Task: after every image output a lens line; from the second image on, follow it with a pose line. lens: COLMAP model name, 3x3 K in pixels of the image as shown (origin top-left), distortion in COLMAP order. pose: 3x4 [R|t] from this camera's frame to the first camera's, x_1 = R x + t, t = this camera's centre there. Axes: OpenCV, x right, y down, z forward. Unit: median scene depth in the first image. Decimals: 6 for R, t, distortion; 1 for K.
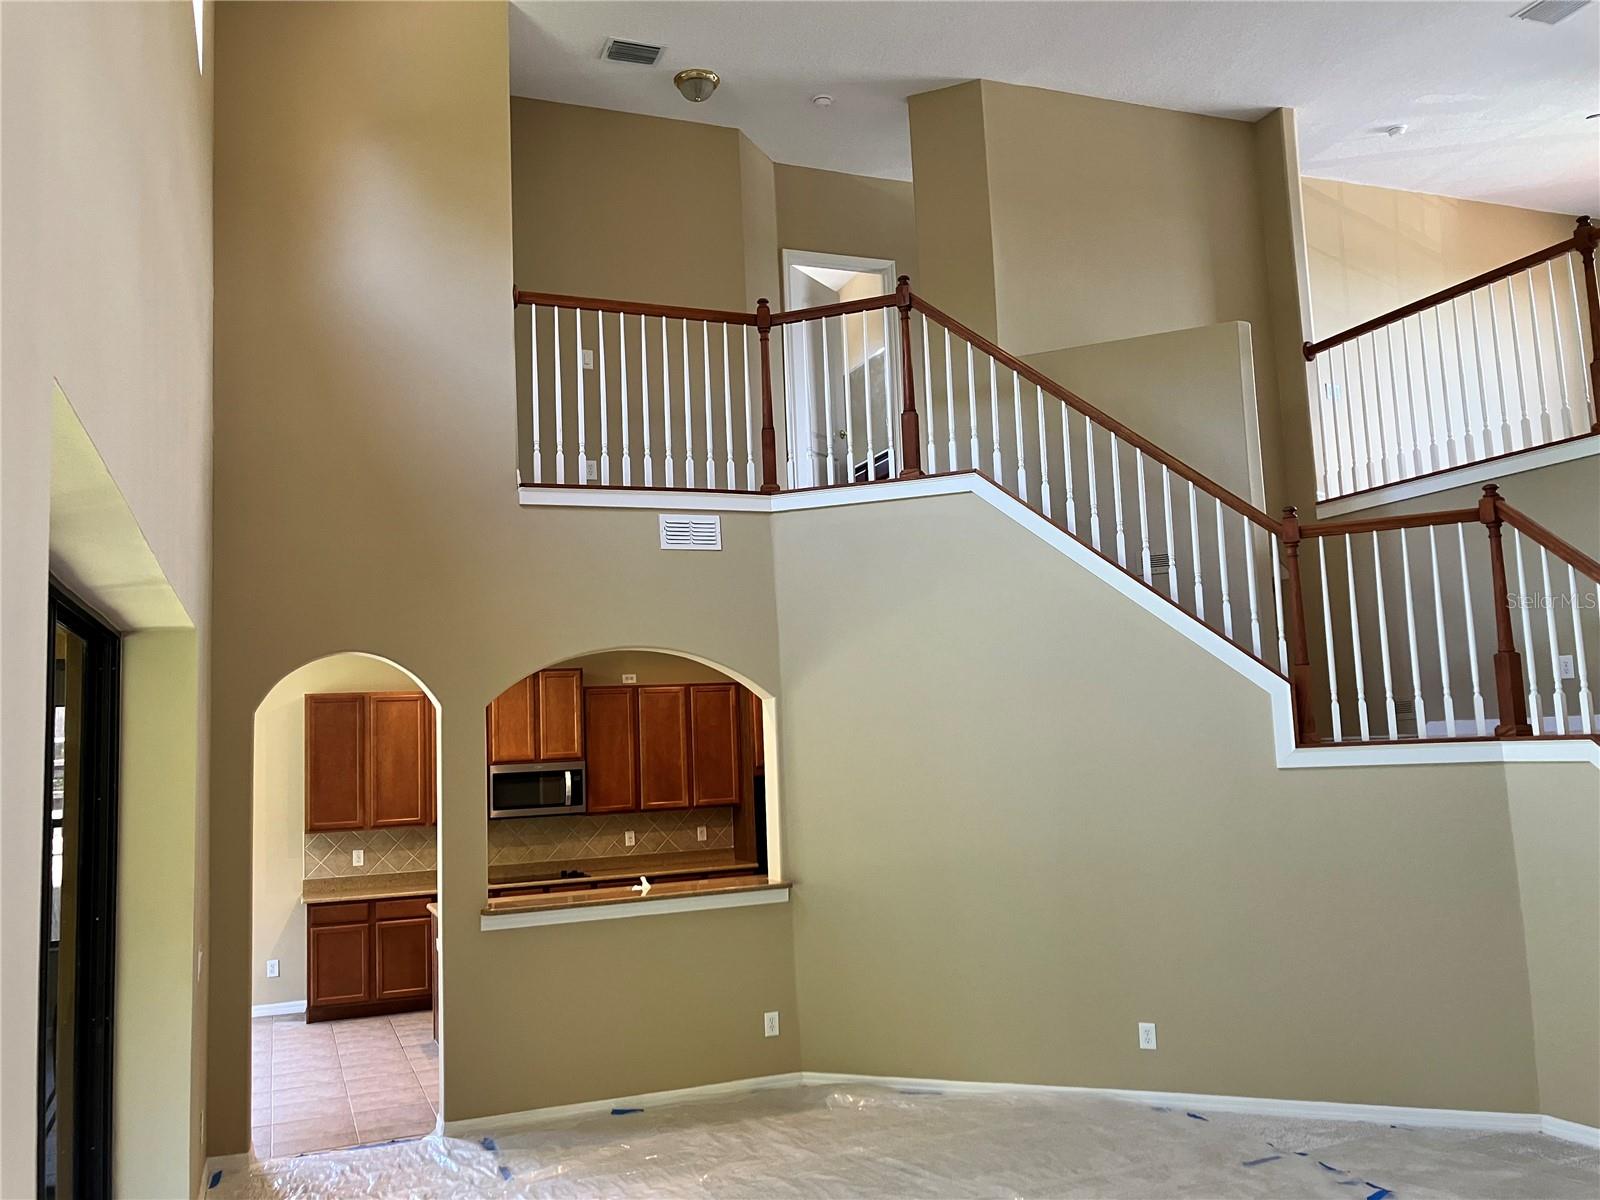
lens RADIAL K [[1263.9, 0, 828.7], [0, 1263.9, 578.4], [0, 0, 1]] dist [0.075370, -0.156885]
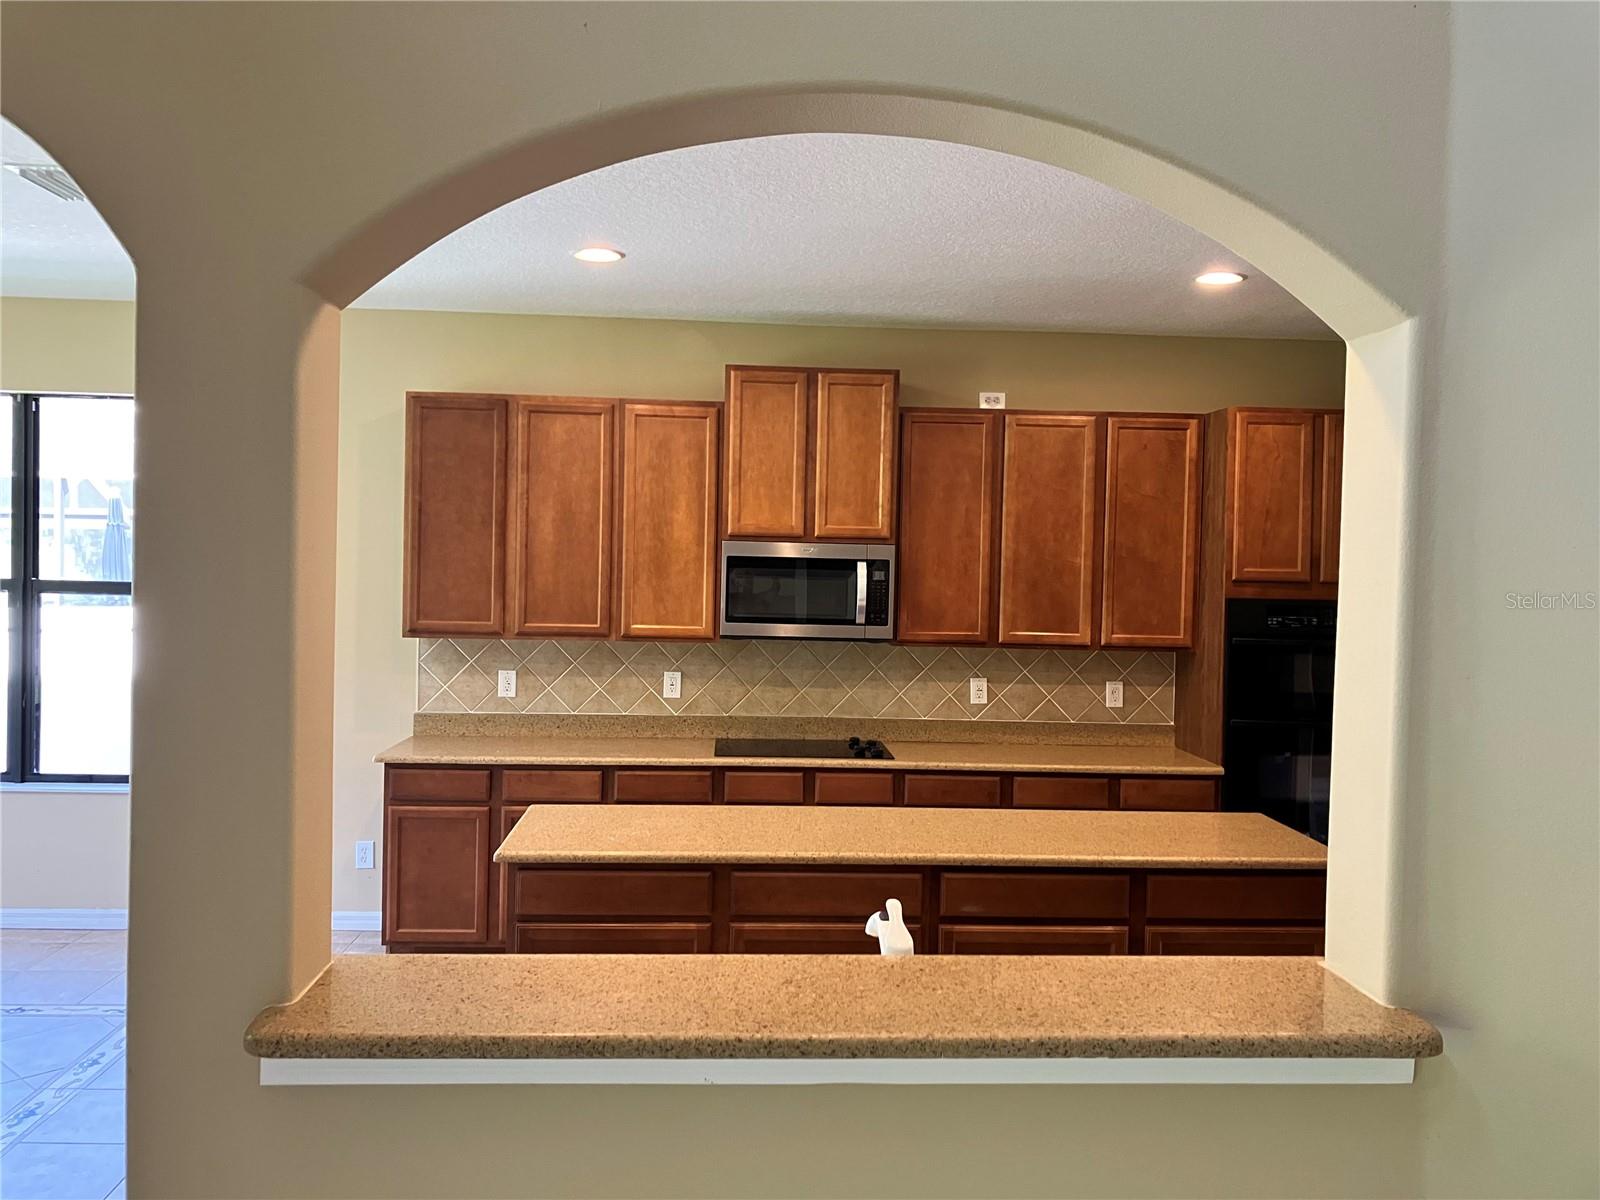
lens RADIAL K [[1345.8, 0, 800.0], [0, 1345.8, 600.0], [0, 0, 1]] dist [0.098515, -0.004171]
pose [[0.941479, 0.076204, -0.328346, -0.045551], [-0.019249, 0.984675, 0.173334, 0.074131], [0.336523, -0.156870, 0.928517, 0.488931]]
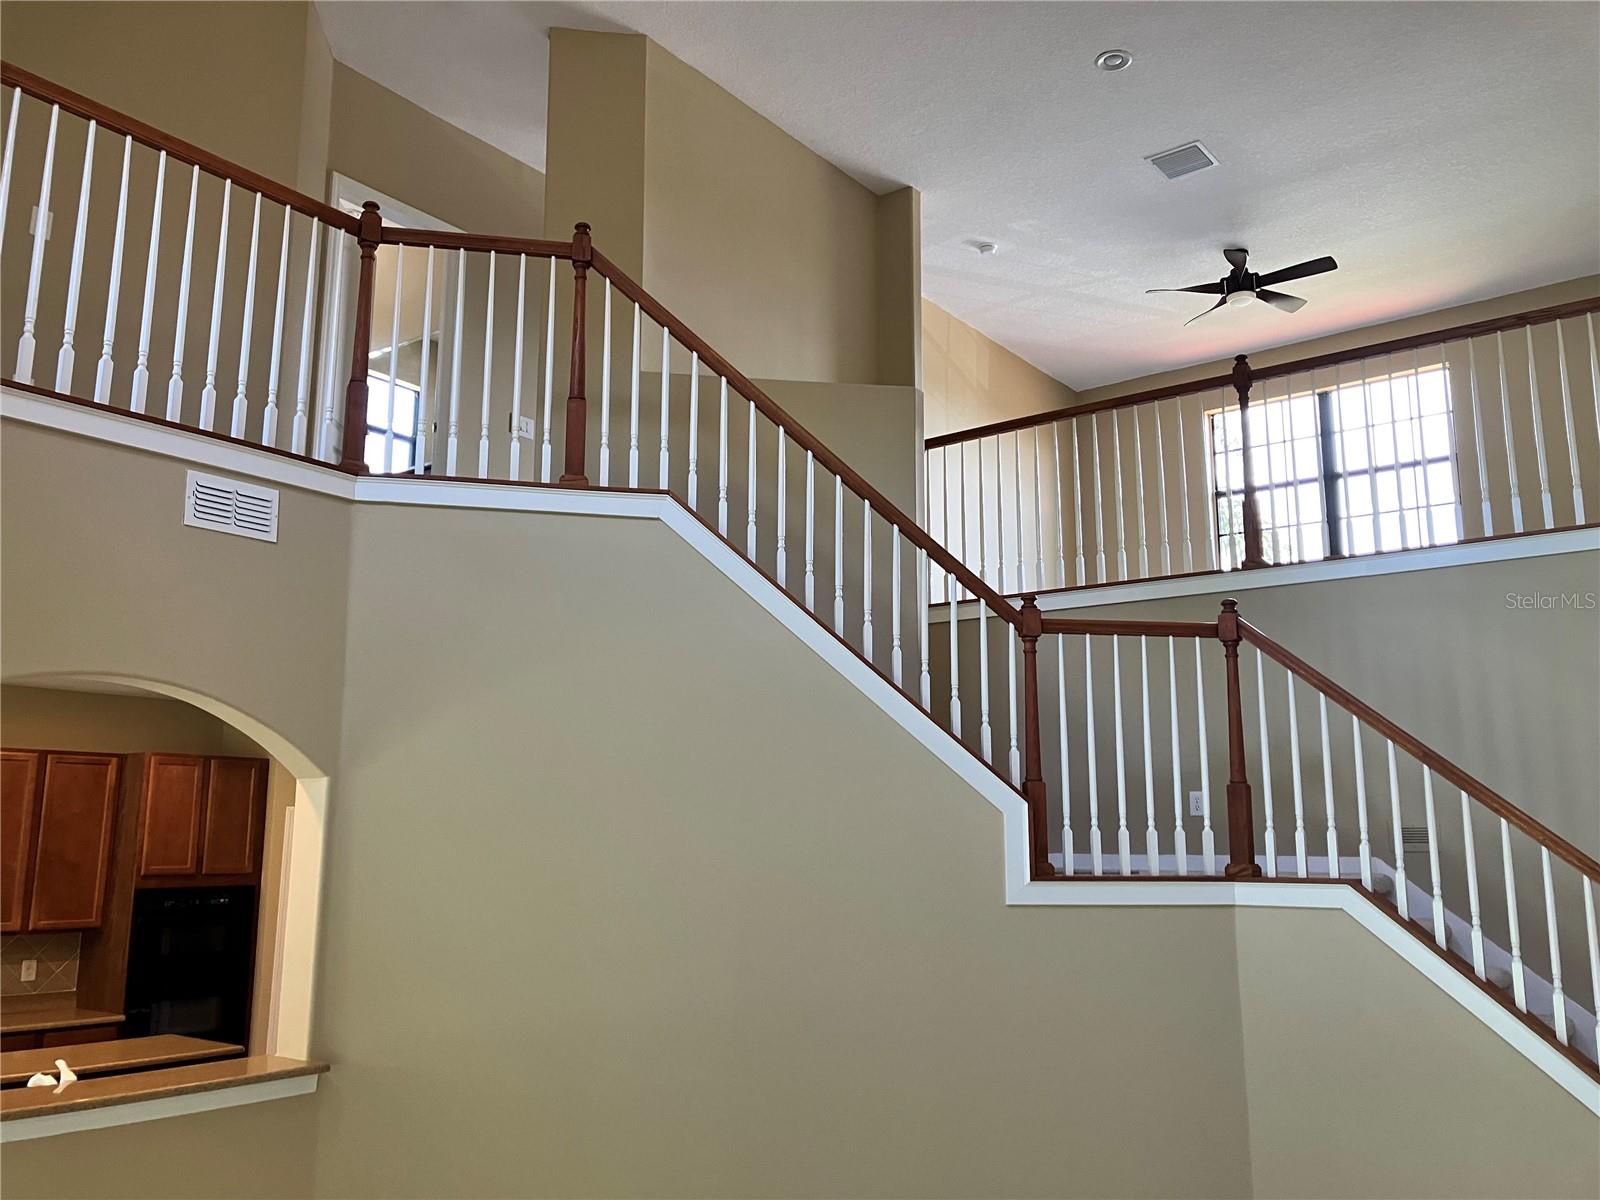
lens RADIAL K [[1288.2, 0, 821.9], [0, 1288.2, 592.1], [0, 0, 1]] dist [0.011167, 0.000277]
pose [[0.860704, 0.143425, 0.488485, -0.116174], [-0.106928, 0.989023, -0.101982, 0.028698], [-0.497750, 0.035543, 0.866592, 0.200660]]
